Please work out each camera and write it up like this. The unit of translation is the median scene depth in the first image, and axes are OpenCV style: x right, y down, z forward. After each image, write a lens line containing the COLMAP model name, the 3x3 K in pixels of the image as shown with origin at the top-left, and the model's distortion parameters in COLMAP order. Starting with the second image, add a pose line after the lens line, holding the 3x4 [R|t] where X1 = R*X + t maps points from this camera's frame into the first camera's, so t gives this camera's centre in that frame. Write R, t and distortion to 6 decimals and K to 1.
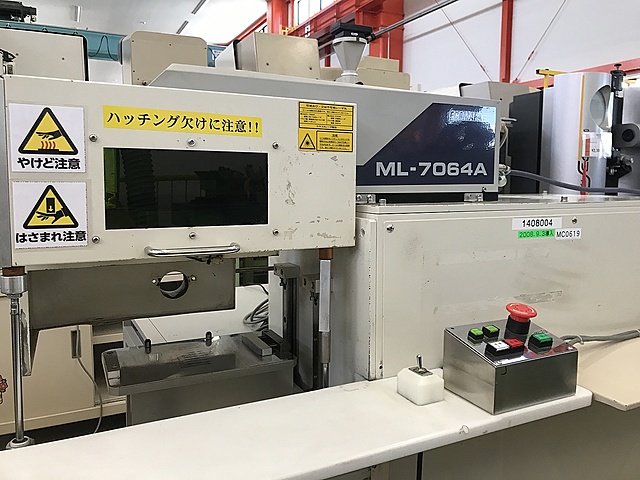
lens RADIAL K [[526.8, 0, 321.1], [0, 526.8, 224.9], [0, 0, 1]] dist [0.008028, 0.009565]
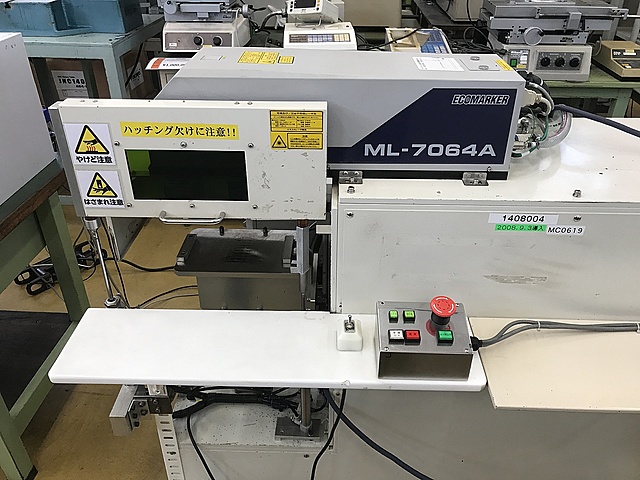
lens RADIAL K [[526.8, 0, 321.1], [0, 526.8, 224.9], [0, 0, 1]] dist [0.008028, 0.009565]
pose [[0.884897, 0.236632, -0.401201, 0.591477], [-0.038658, 0.895680, 0.443015, -0.528797], [0.464180, -0.376513, 0.801732, 0.006110]]
